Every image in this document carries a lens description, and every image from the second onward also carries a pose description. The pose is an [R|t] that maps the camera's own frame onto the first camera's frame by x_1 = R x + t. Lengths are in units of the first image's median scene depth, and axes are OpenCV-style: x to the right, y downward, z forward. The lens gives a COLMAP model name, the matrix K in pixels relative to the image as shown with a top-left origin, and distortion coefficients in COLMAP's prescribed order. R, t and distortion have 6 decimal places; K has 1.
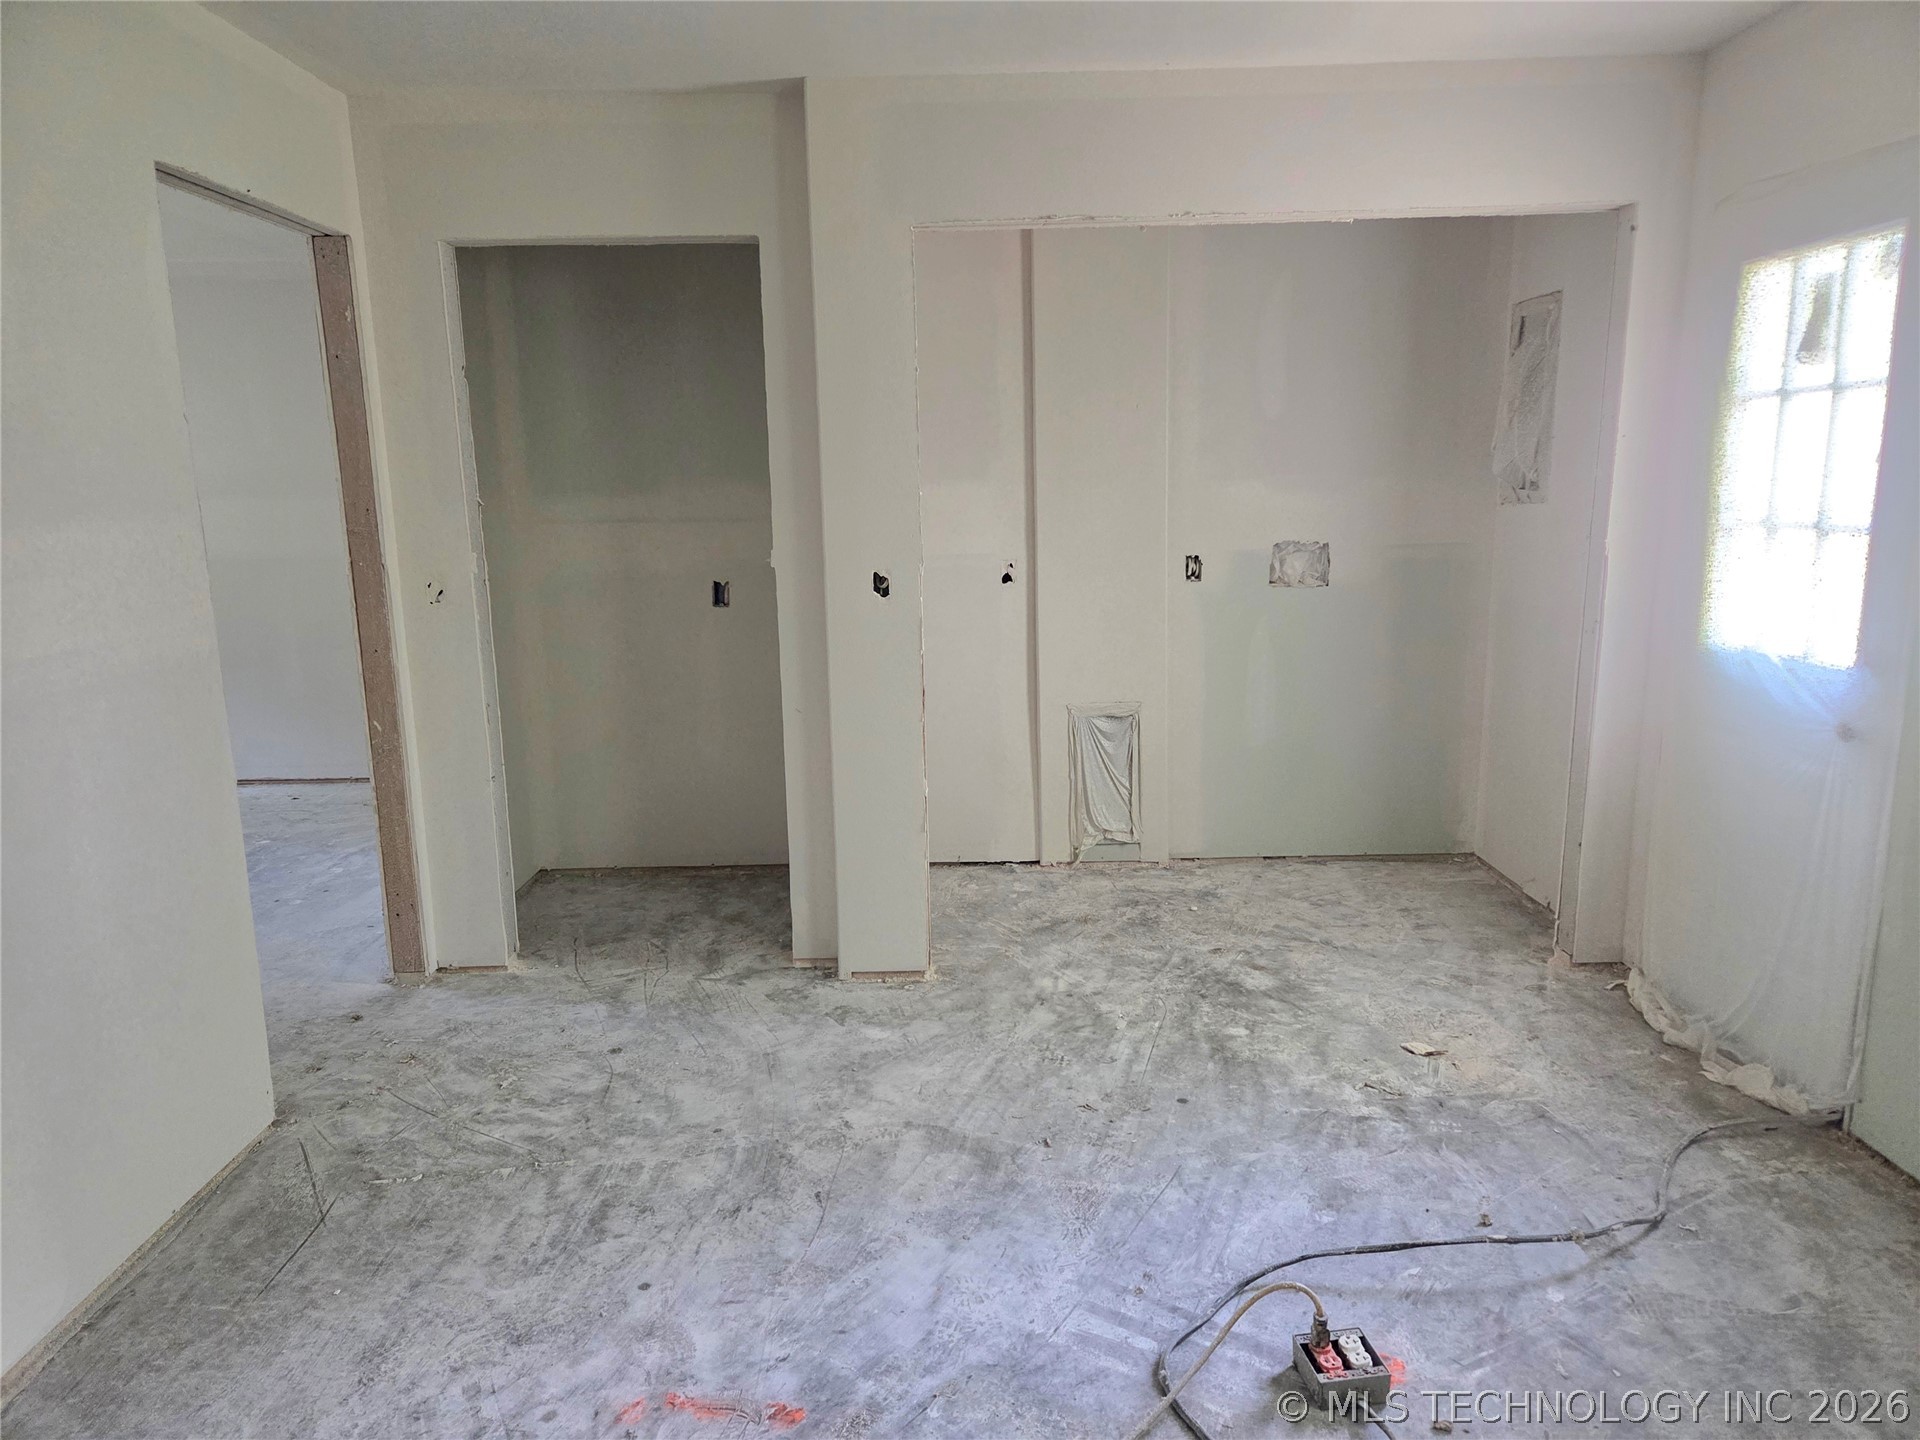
lens RADIAL K [[1293.3, 0, 957.6], [0, 1293.3, 727.9], [0, 0, 1]] dist [0.057330, -0.049433]
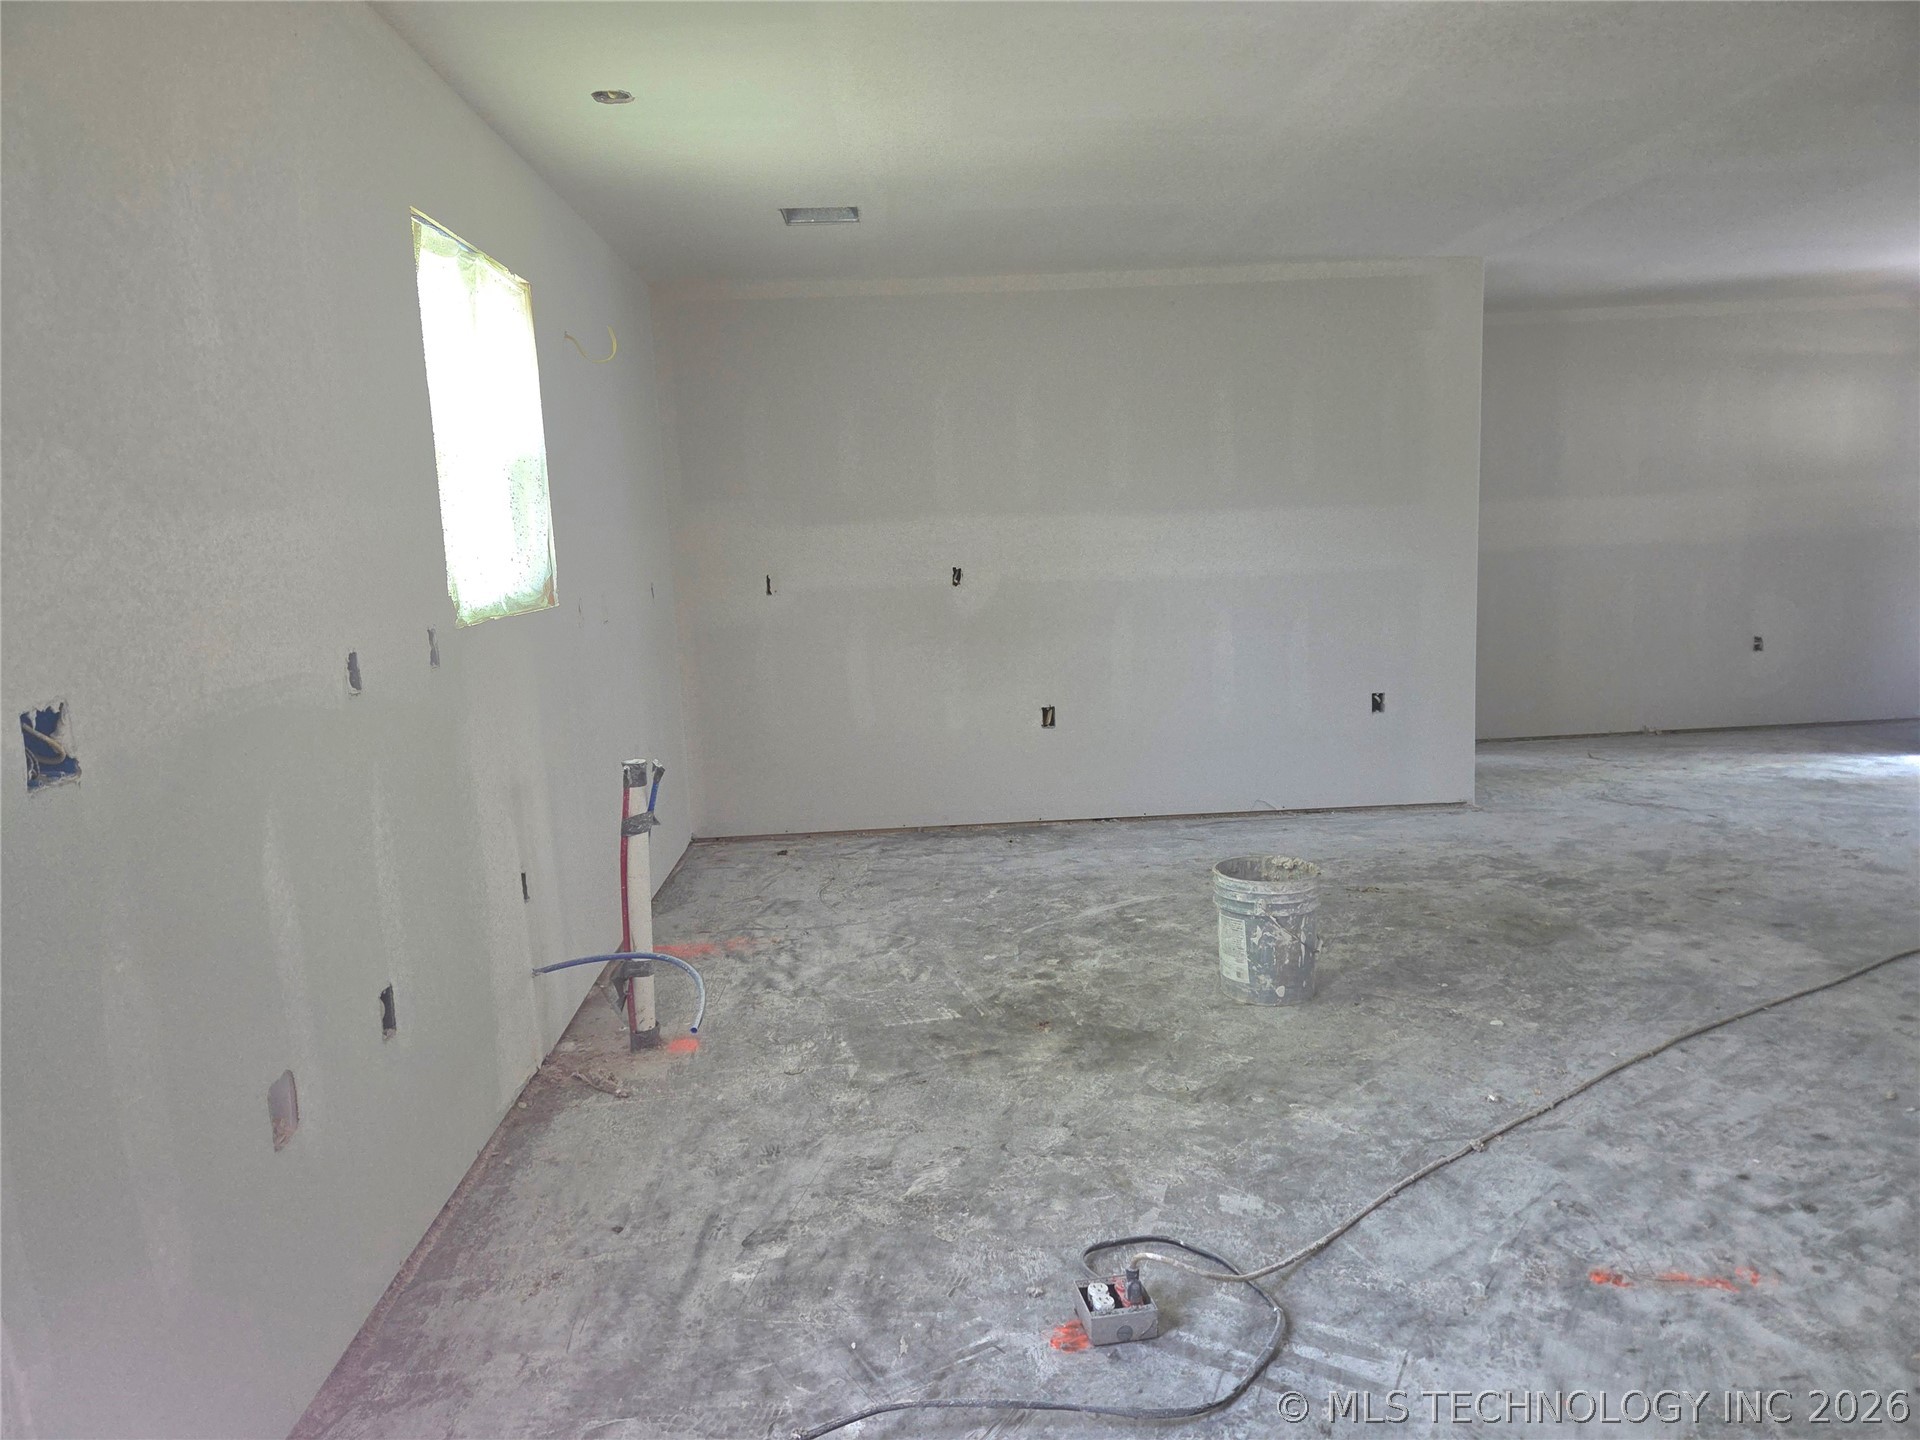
lens RADIAL K [[1281.9, 0, 958.2], [0, 1281.9, 710.3], [0, 0, 1]] dist [0.060752, -0.053456]
pose [[-0.996947, 0.066495, -0.040920, 0.400031], [0.049687, 0.944604, 0.324429, -0.297823], [0.060226, 0.321406, -0.945024, 1.704776]]
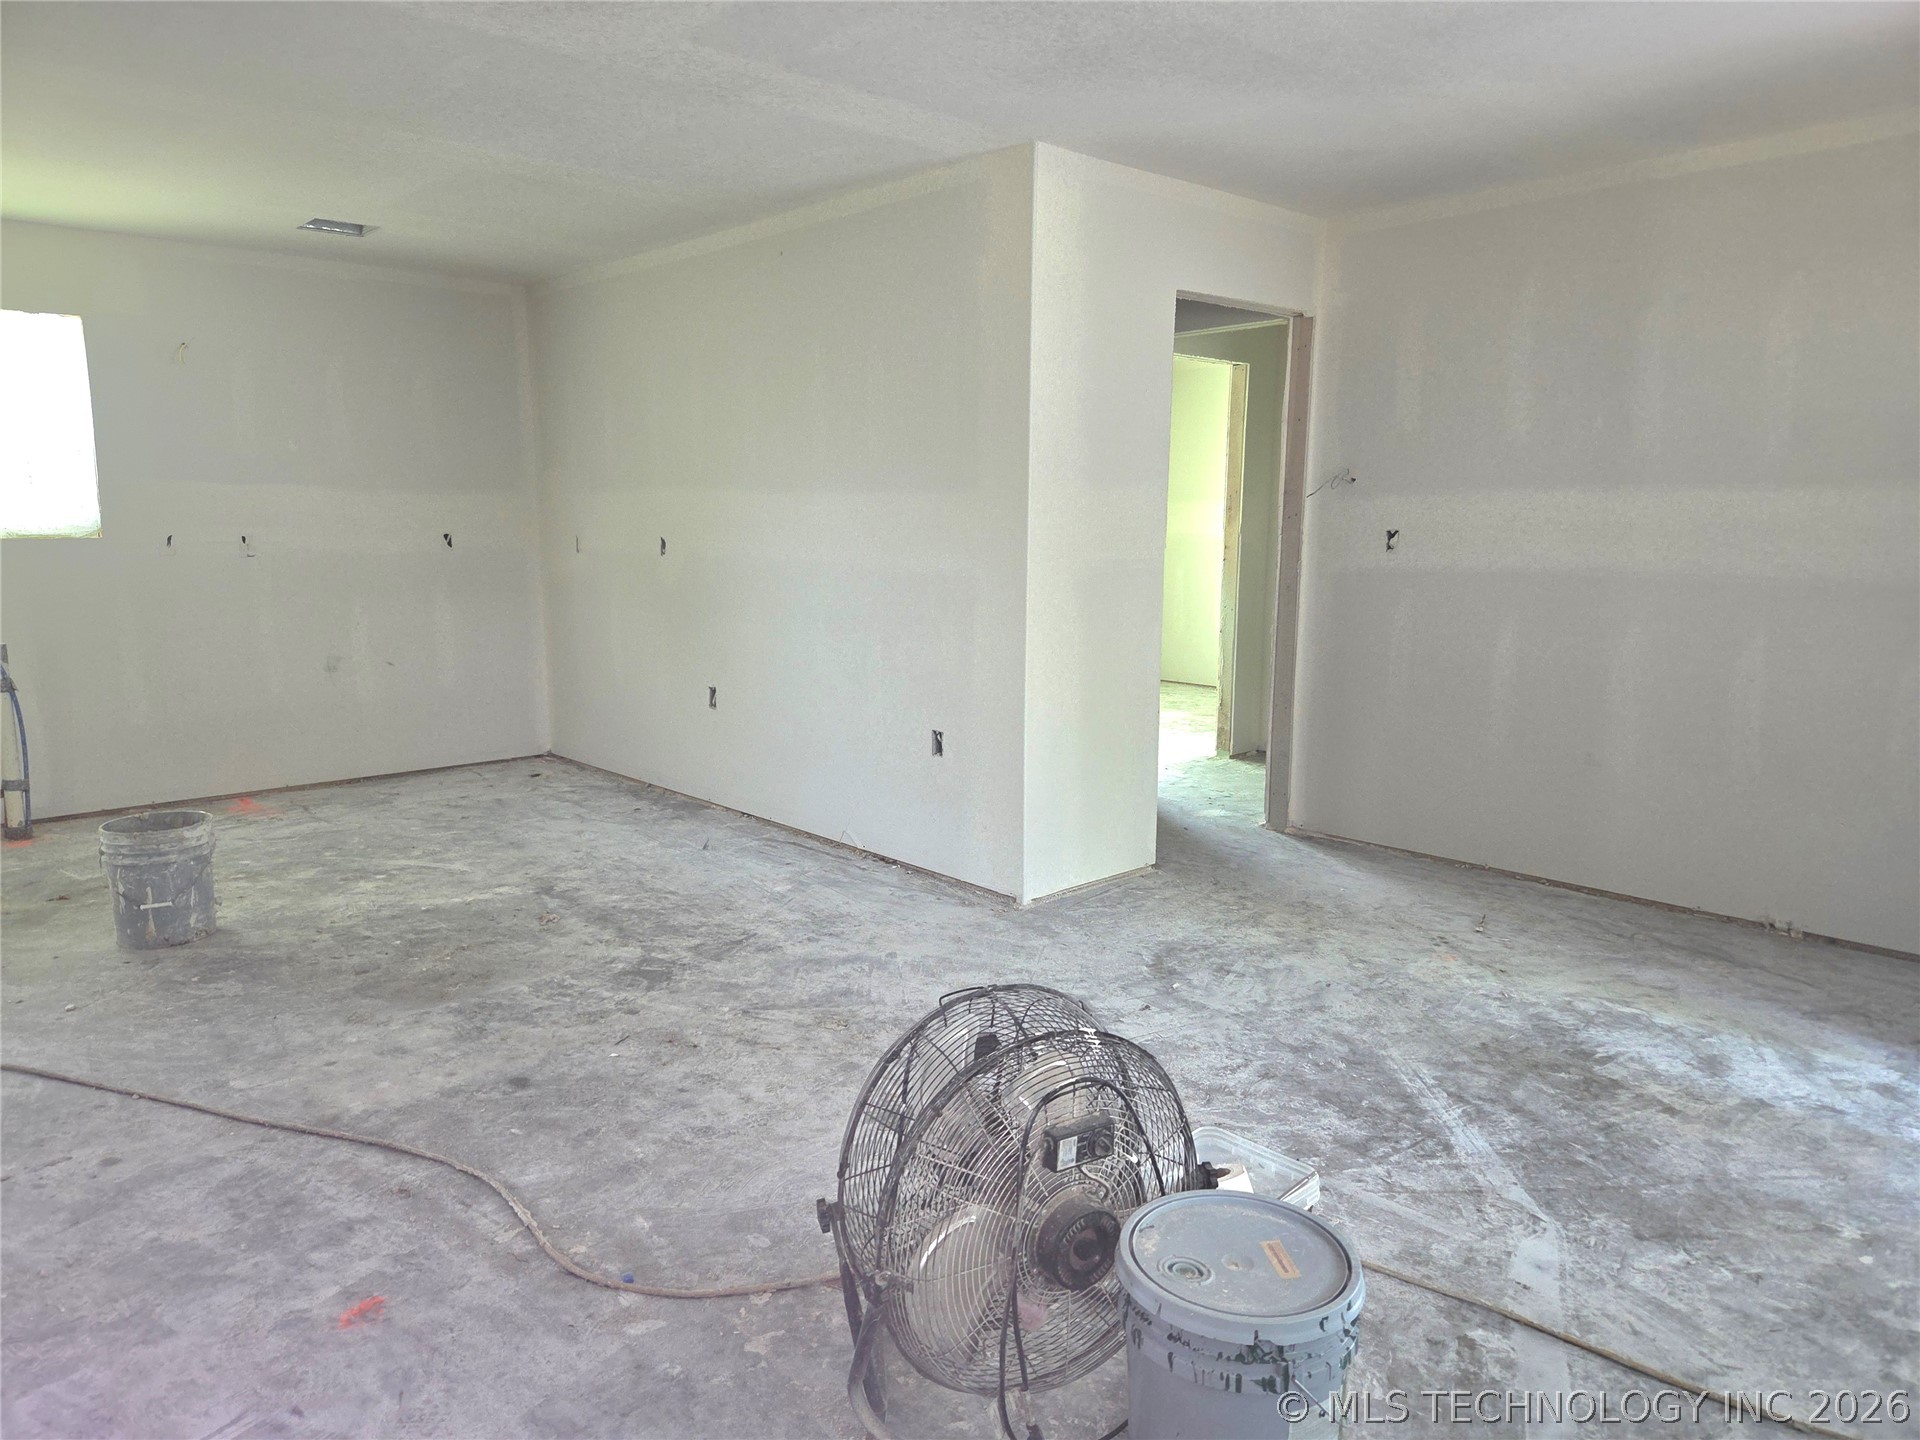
lens RADIAL K [[1293.3, 0, 957.6], [0, 1293.3, 727.9], [0, 0, 1]] dist [0.057330, -0.049433]
pose [[-0.674615, -0.102791, 0.730978, -2.075723], [0.151442, 0.949920, 0.273344, -0.002496], [-0.722468, 0.295103, -0.625264, 0.536626]]
